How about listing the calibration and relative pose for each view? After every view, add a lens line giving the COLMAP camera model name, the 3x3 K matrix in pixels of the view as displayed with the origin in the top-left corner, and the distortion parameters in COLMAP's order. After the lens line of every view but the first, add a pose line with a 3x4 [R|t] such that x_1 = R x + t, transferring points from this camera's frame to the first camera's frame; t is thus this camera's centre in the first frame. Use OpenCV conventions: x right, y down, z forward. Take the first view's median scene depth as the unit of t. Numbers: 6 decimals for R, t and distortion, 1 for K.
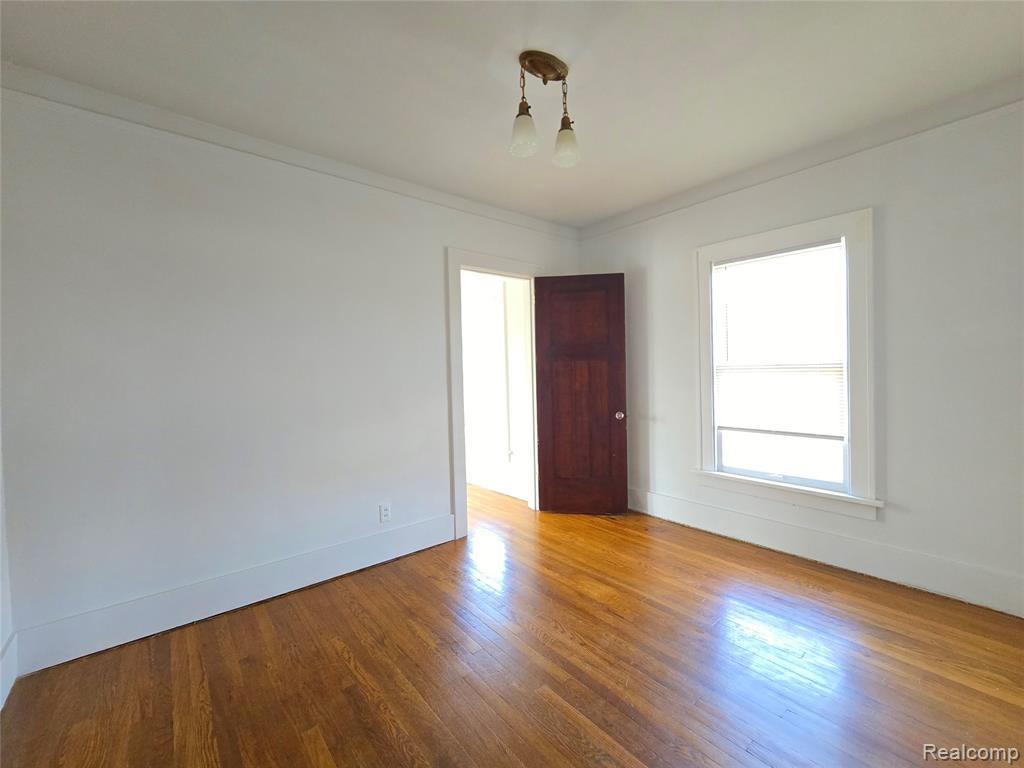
lens RADIAL K [[424.1, 0, 510.3], [0, 424.1, 382.0], [0, 0, 1]] dist [-0.006089, 0.001055]
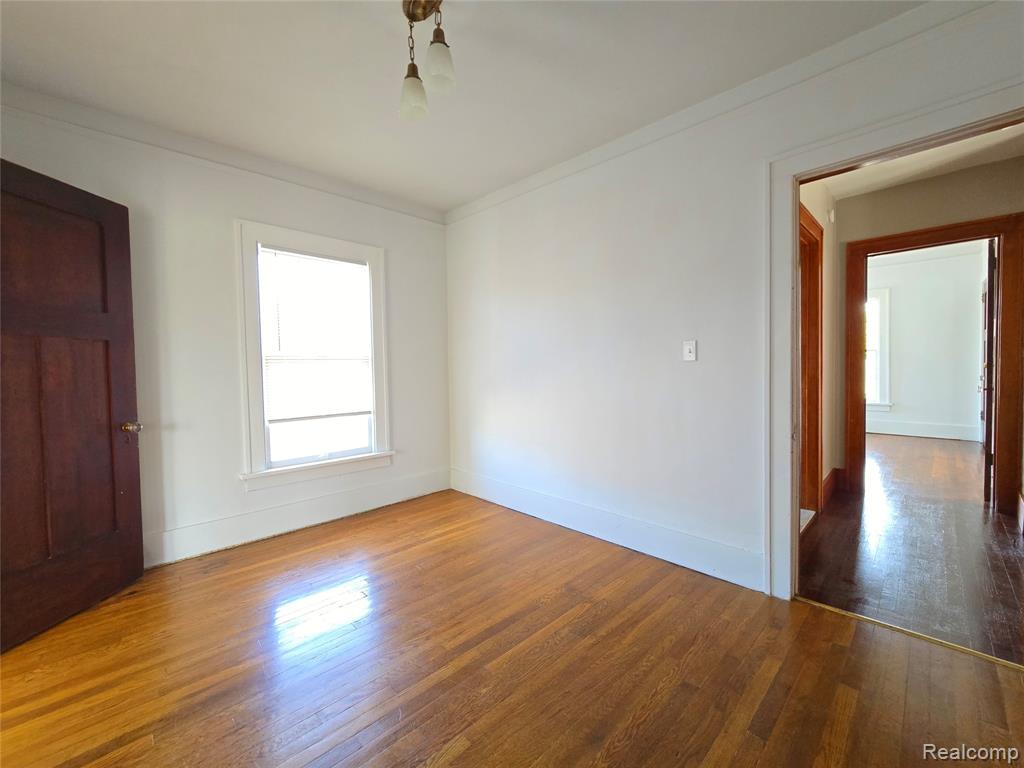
lens RADIAL K [[424.1, 0, 510.2], [0, 424.1, 380.6], [0, 0, 1]] dist [-0.006089, 0.001055]
pose [[-0.079949, -0.013585, 0.996706, -0.482363], [0.044424, 0.998865, 0.017178, 0.024803], [-0.995809, 0.045651, -0.079254, 0.542021]]
